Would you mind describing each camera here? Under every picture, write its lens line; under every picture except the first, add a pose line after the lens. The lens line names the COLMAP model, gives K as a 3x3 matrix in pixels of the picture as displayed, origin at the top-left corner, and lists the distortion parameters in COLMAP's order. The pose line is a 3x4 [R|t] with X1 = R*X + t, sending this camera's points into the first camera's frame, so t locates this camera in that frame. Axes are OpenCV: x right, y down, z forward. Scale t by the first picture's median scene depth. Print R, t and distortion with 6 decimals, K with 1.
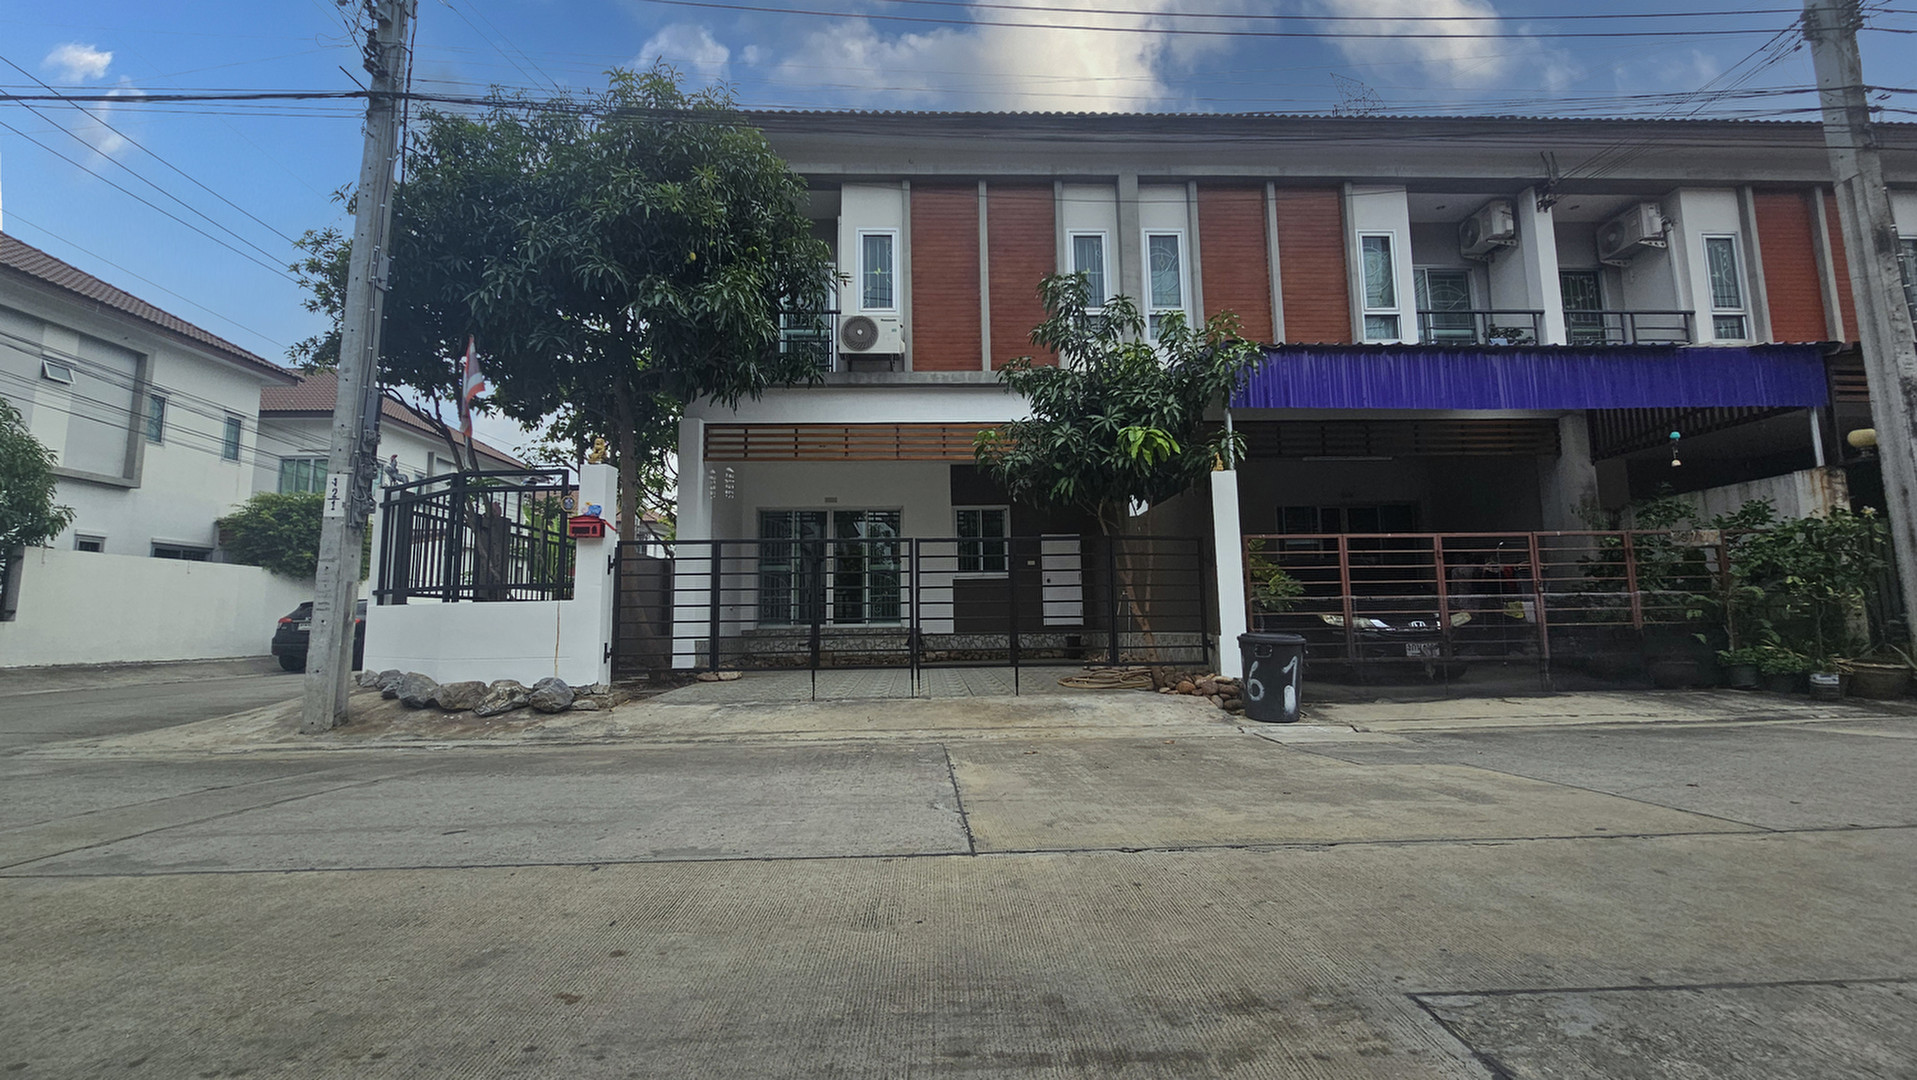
lens RADIAL K [[829.5, 0, 958.5], [0, 829.5, 540.0], [0, 0, 1]] dist [-0.001918, -0.000313]
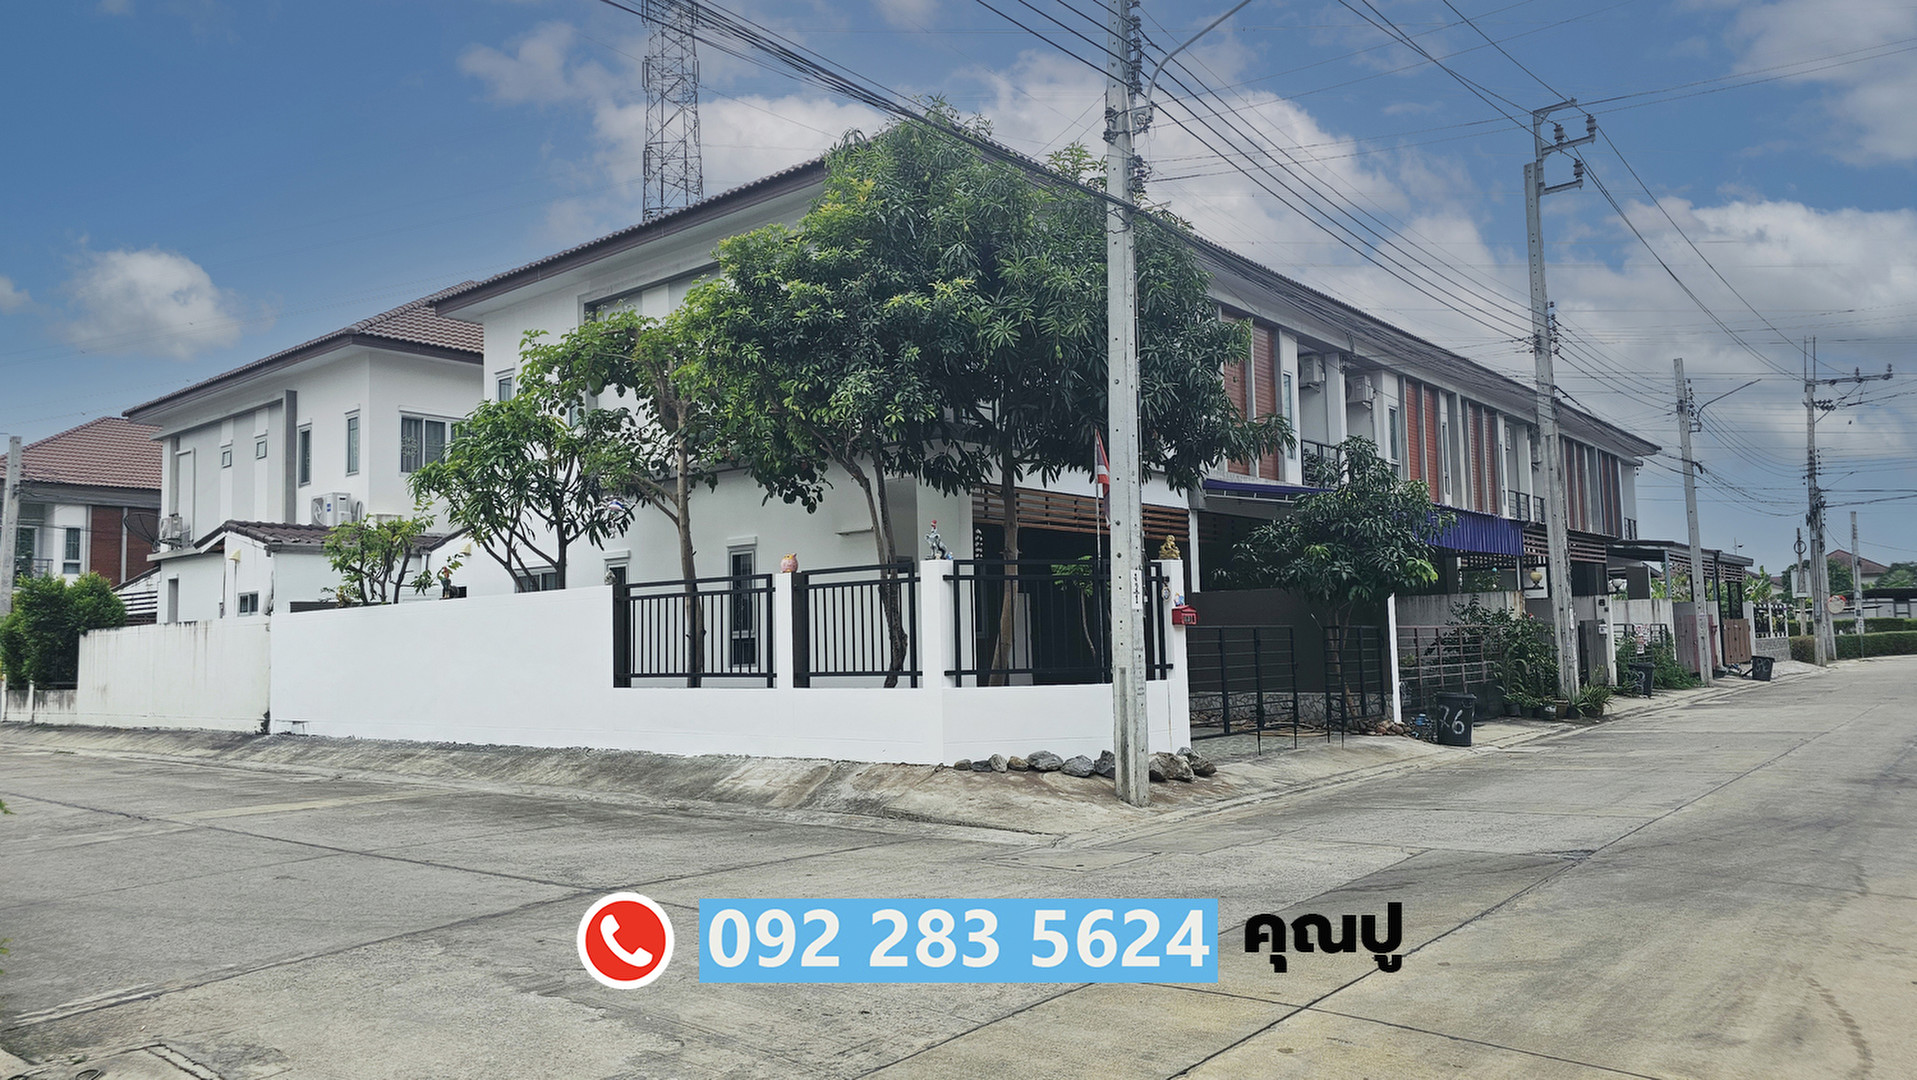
lens RADIAL K [[1269.0, 0, 958.5], [0, 1269.0, 540.0], [0, 0, 1]] dist [0.002285, 0.000333]
pose [[0.669948, 0.062034, 0.739812, -1.629869], [-0.076986, 0.996936, -0.013878, -0.059609], [-0.738406, -0.047658, 0.672670, 0.060667]]
